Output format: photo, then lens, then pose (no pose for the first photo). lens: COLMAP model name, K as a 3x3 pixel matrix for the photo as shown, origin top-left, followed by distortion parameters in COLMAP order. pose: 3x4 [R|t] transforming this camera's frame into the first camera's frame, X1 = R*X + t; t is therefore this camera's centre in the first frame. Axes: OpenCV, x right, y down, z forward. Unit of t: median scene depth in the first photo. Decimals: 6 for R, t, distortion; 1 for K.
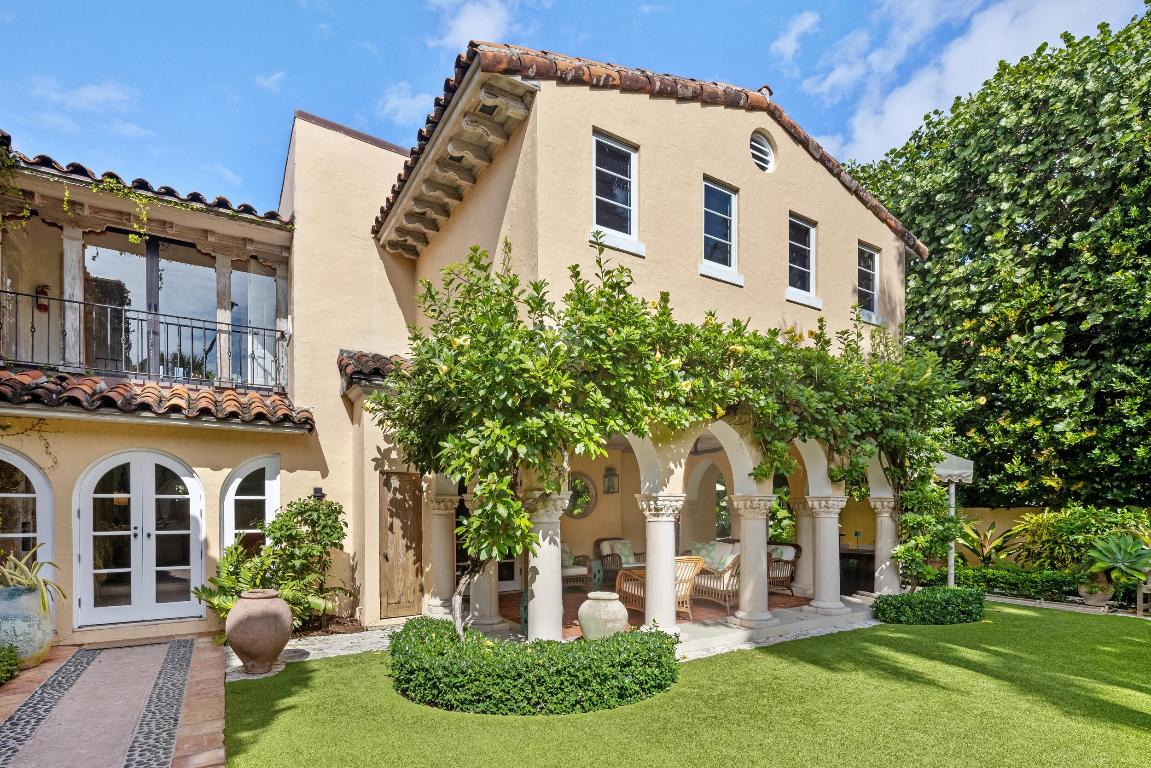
lens RADIAL K [[563.3, 0, 571.7], [0, 563.3, 514.0], [0, 0, 1]] dist [-0.000169, -0.001740]
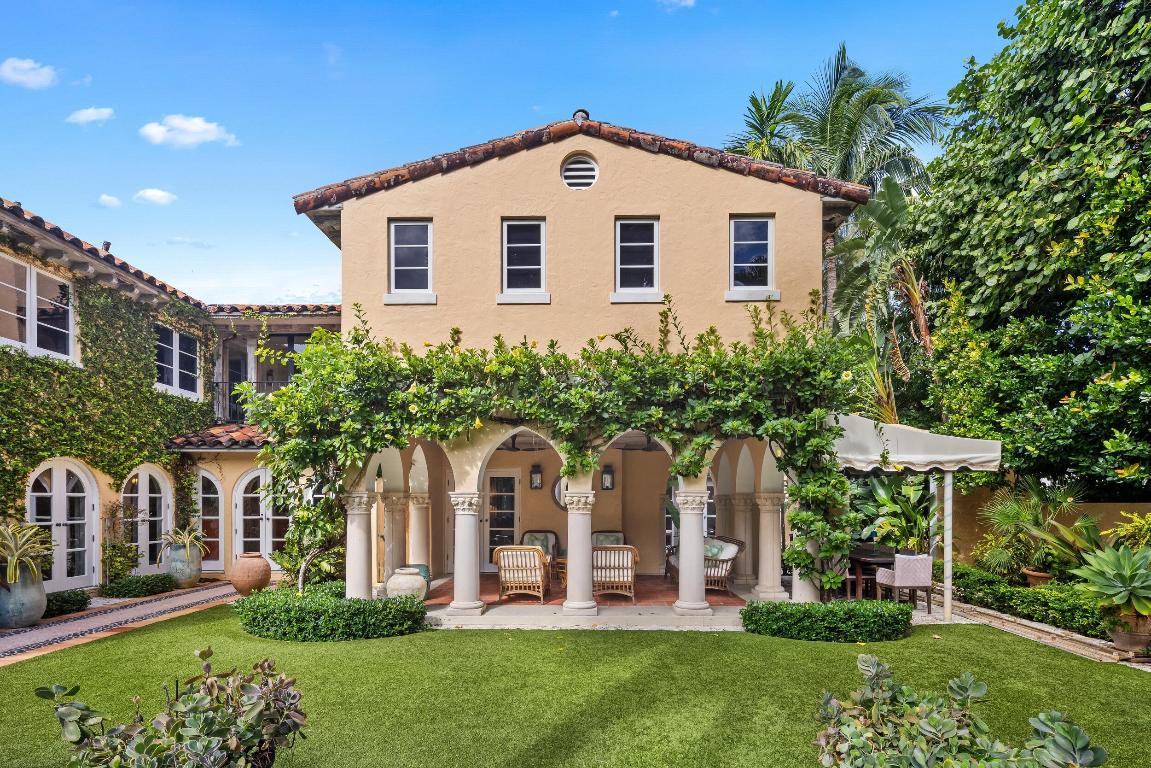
lens RADIAL K [[559.3, 0, 568.1], [0, 559.3, 504.5], [0, 0, 1]] dist [-0.000178, -0.001623]
pose [[0.840923, 0.003456, -0.541144, 0.904152], [-0.005743, 0.999980, -0.002538, -0.006384], [0.541125, 0.005242, 0.840926, 0.096855]]
